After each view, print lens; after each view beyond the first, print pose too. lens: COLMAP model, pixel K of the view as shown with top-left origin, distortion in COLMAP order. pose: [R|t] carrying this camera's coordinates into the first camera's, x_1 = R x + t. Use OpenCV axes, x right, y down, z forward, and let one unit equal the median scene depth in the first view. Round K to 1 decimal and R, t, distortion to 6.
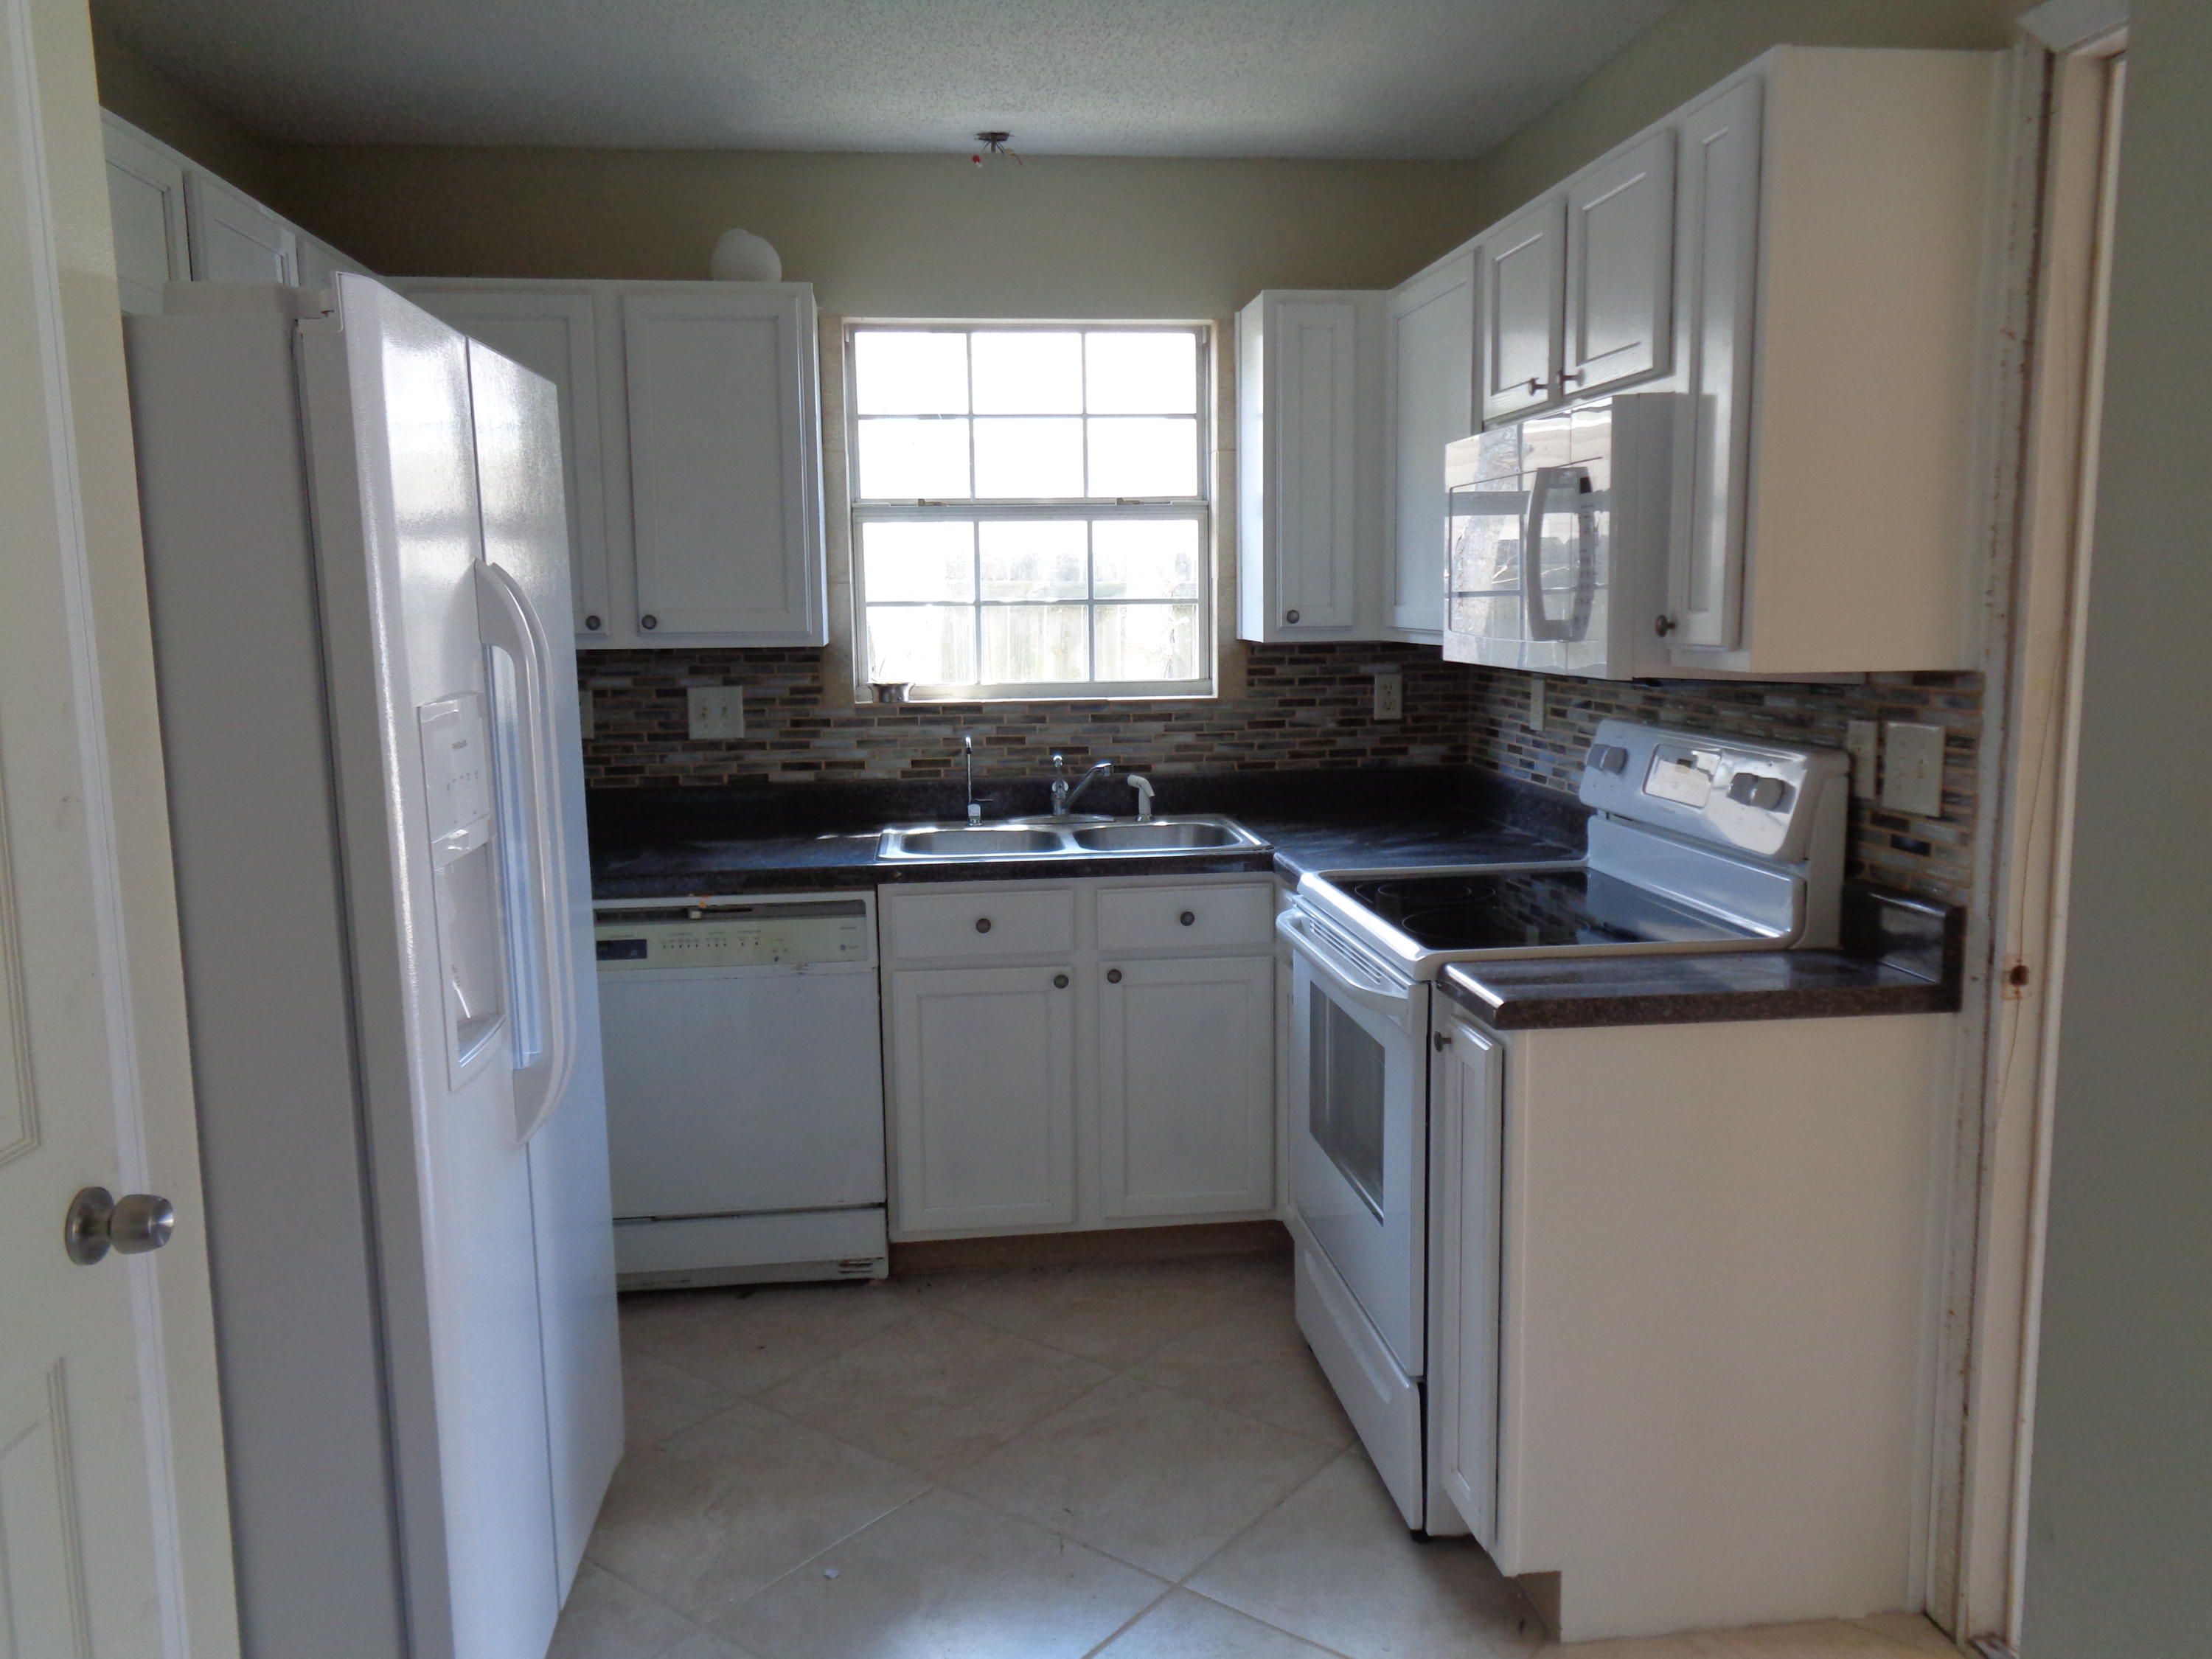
lens RADIAL K [[1671.3, 0, 1117.5], [0, 1671.3, 830.2], [0, 0, 1]] dist [0.010742, 0.002142]
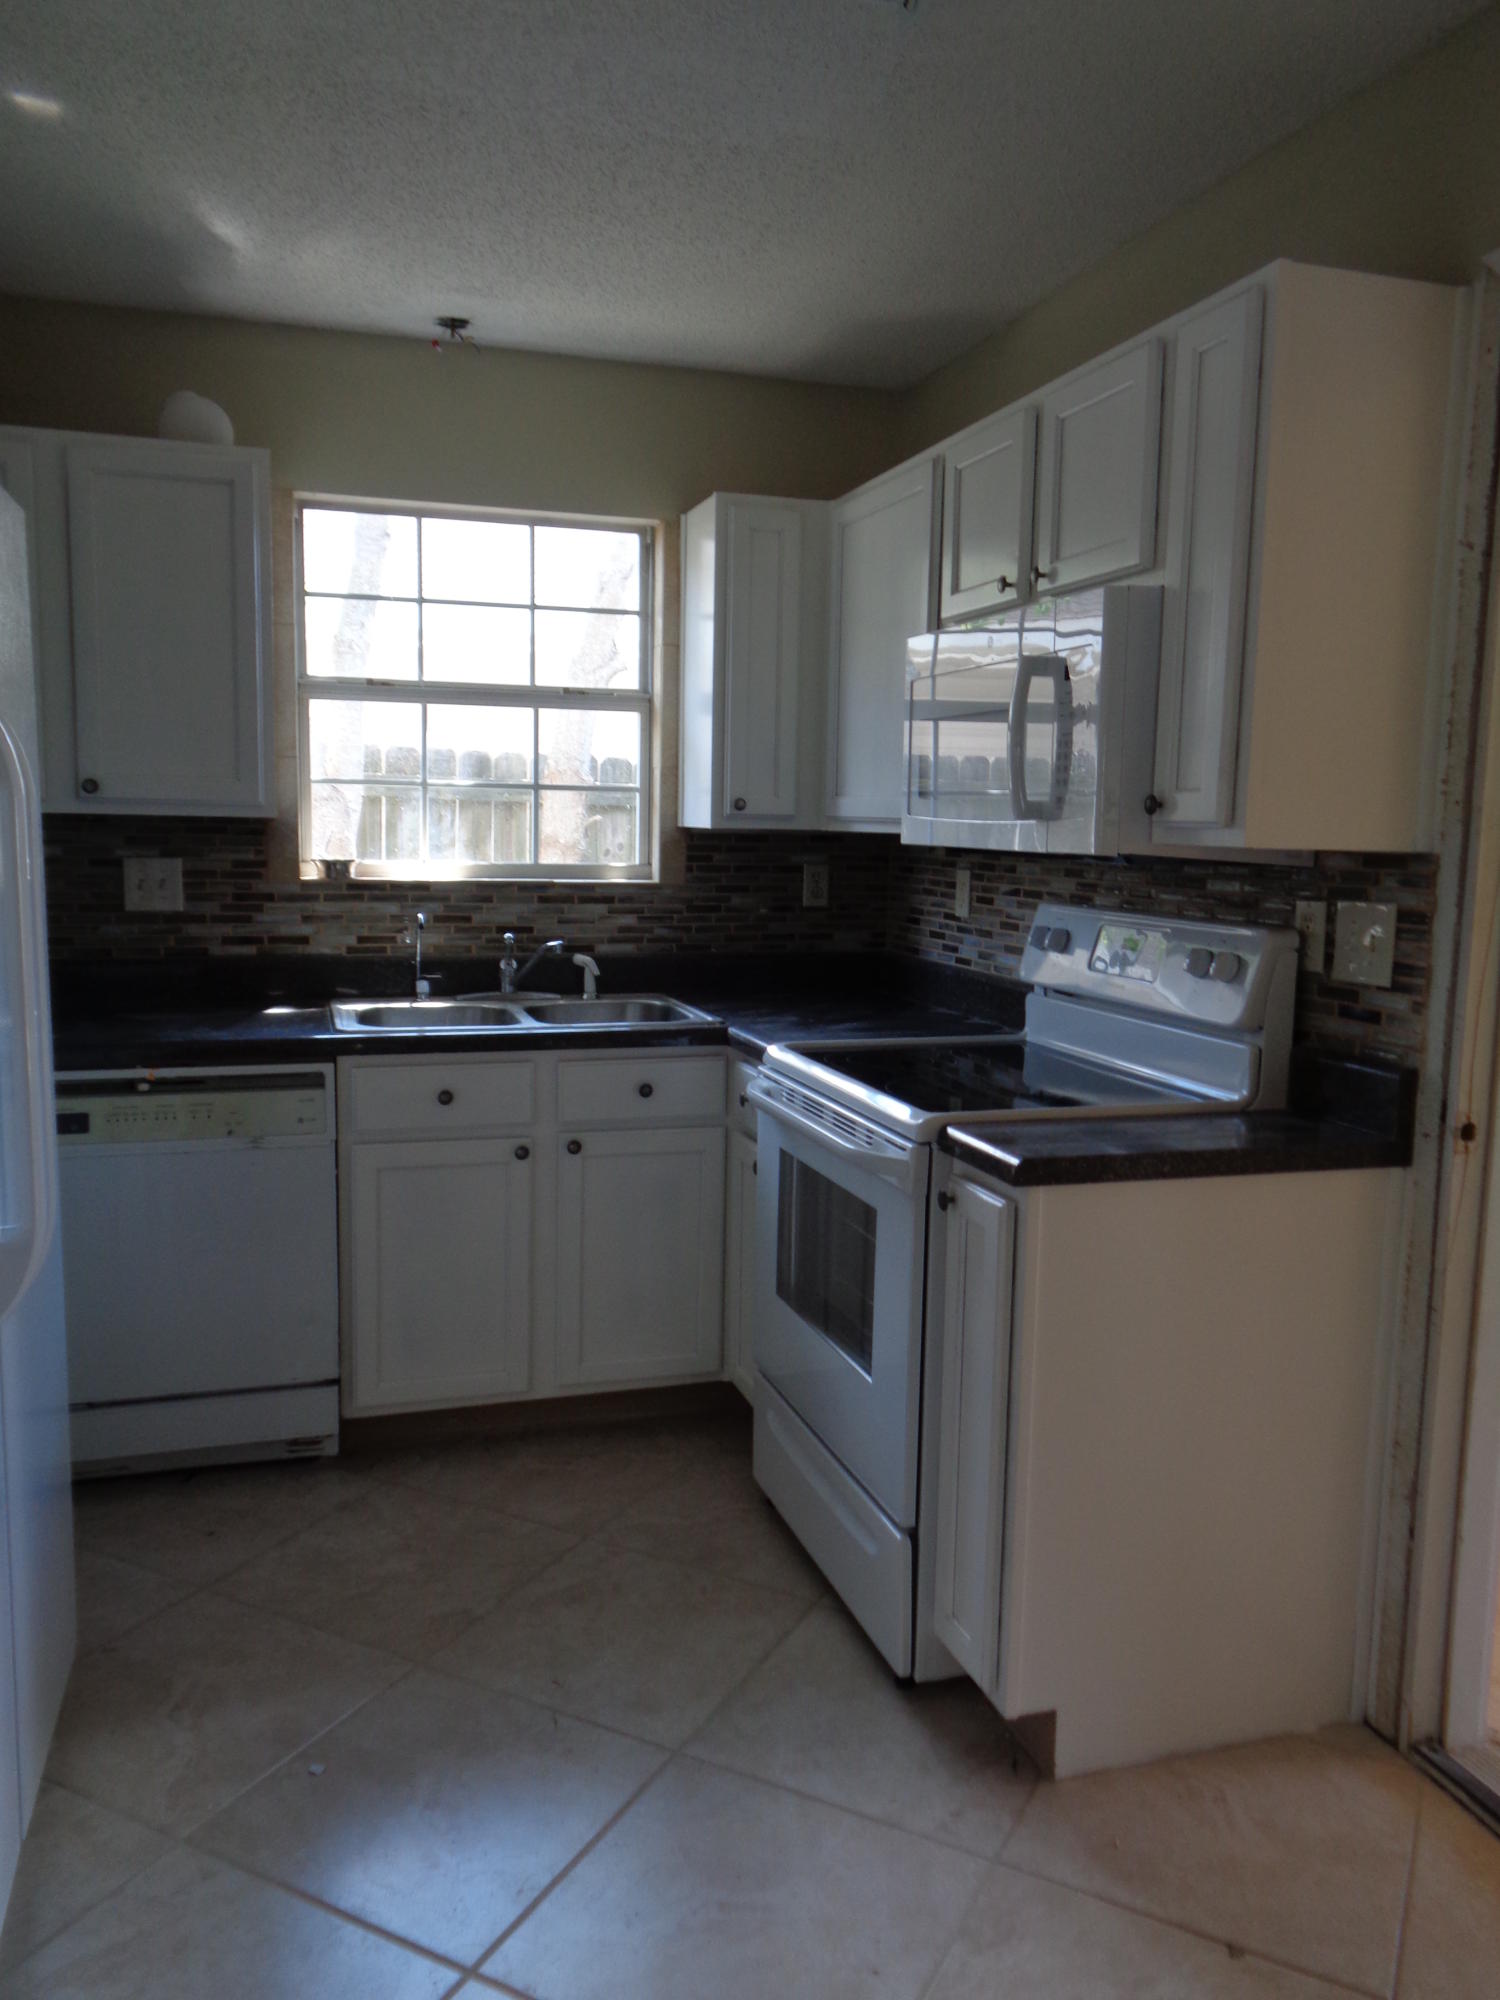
lens RADIAL K [[1511.1, 0, 752.3], [0, 1511.1, 1008.9], [0, 0, 1]] dist [0.010742, 0.002142]
pose [[0.982754, 0.008842, 0.184705, -0.068574], [-0.006406, 0.999885, -0.013777, 0.015155], [-0.184806, 0.012356, 0.982697, 0.074457]]
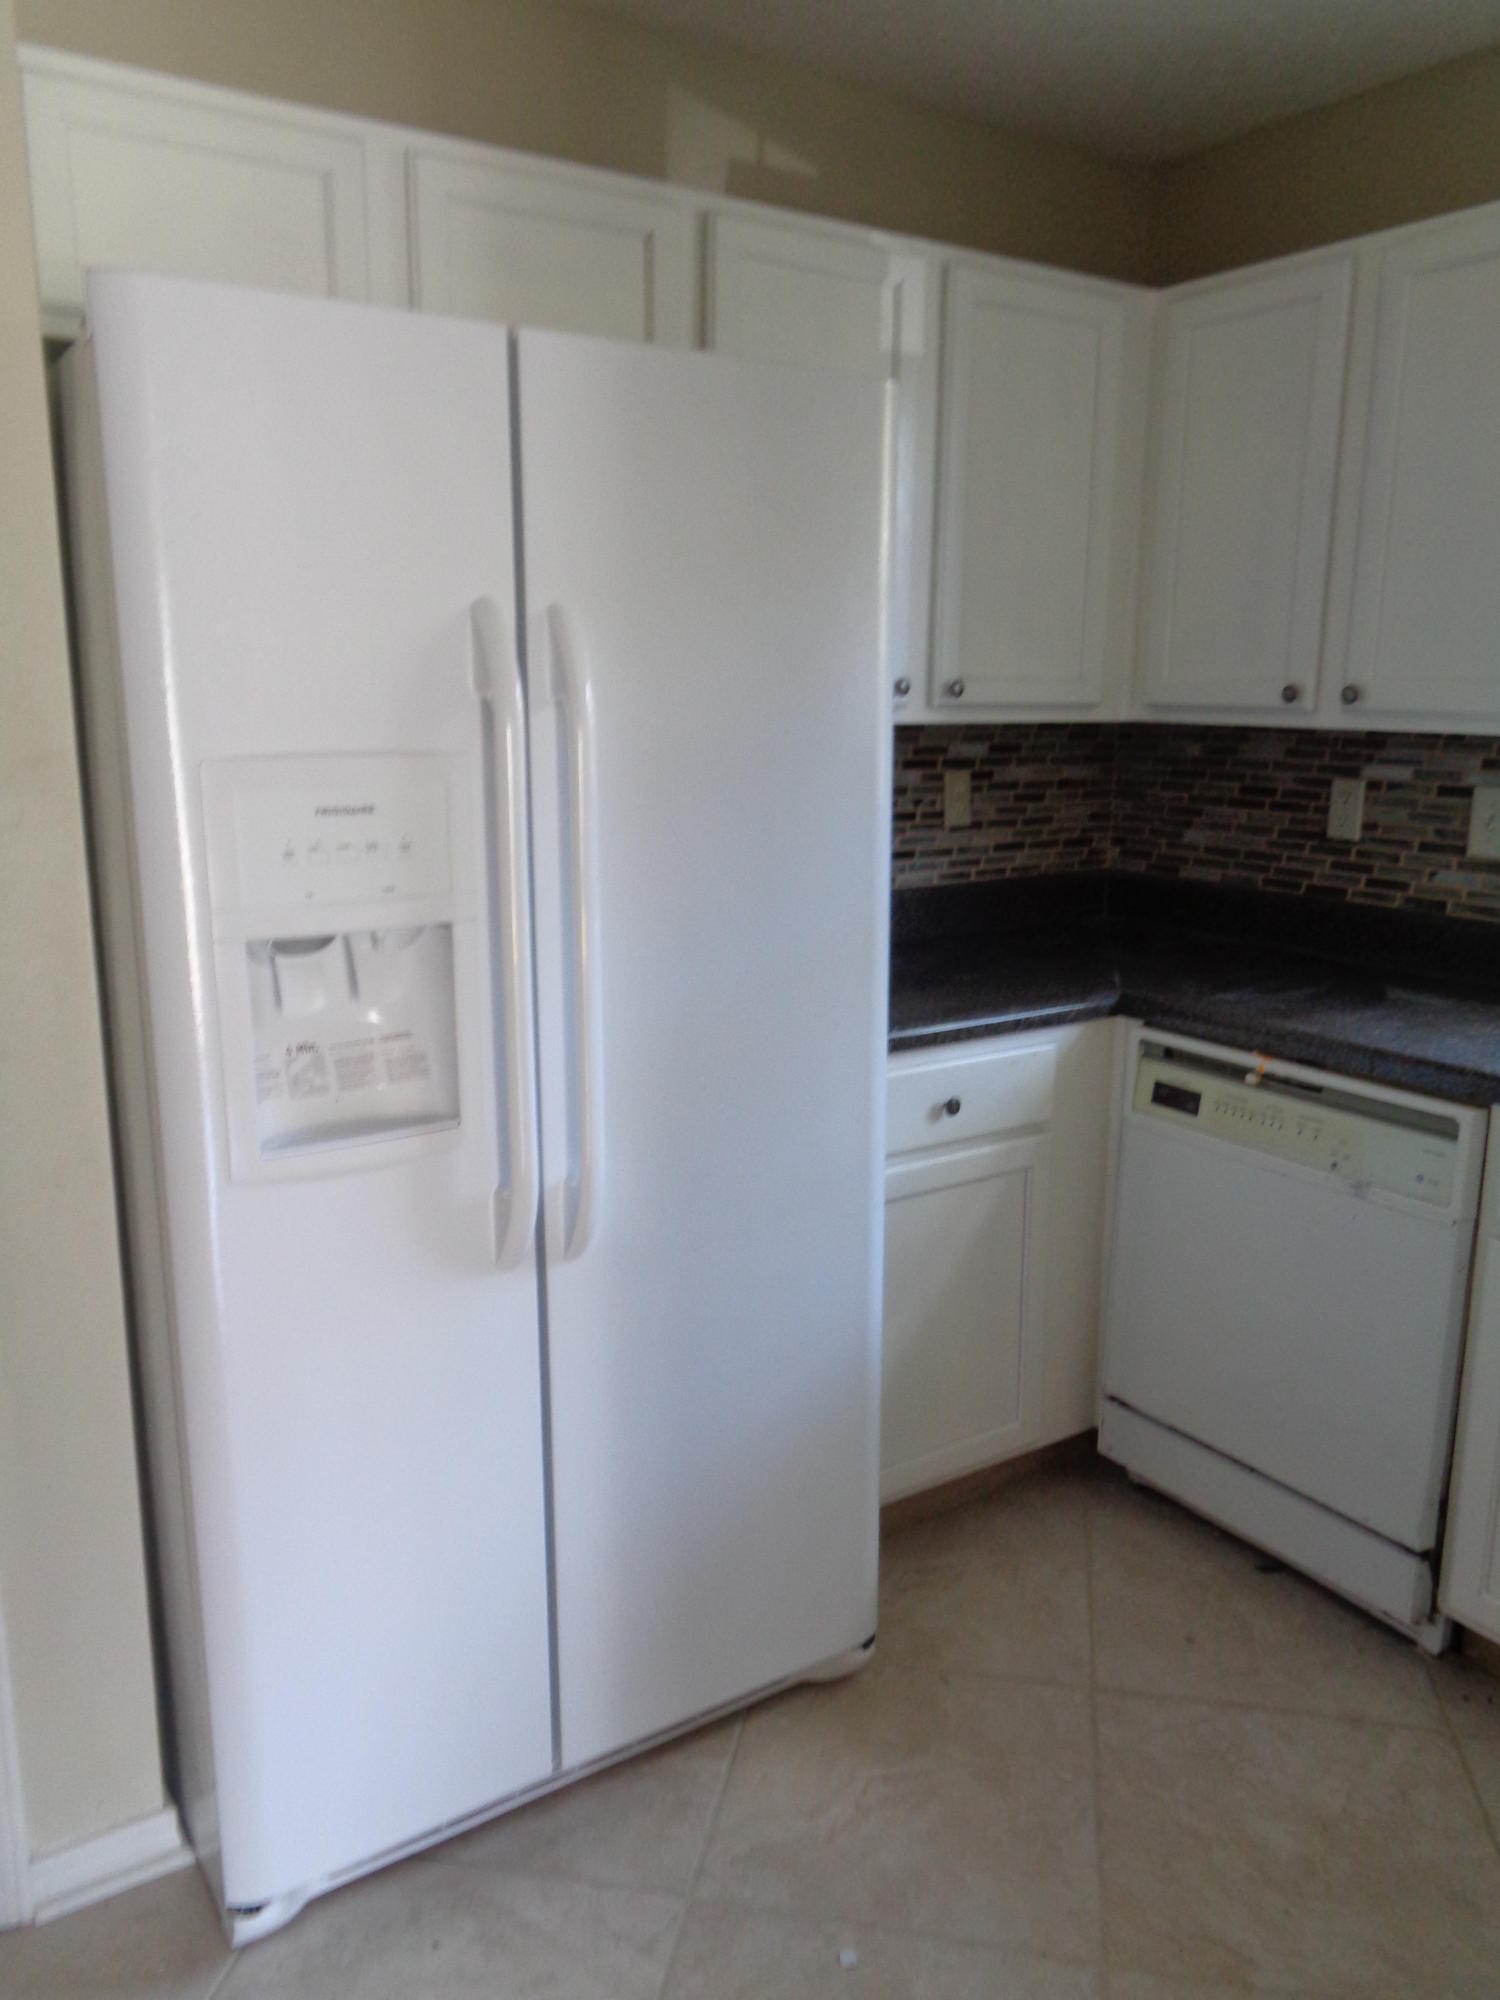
lens RADIAL K [[1511.1, 0, 748.5], [0, 1511.1, 999.8], [0, 0, 1]] dist [0.010742, 0.002142]
pose [[0.445309, 0.199211, -0.872935, 0.244986], [-0.136808, 0.978626, 0.153541, -0.060080], [0.884864, 0.051051, 0.463044, 0.472547]]
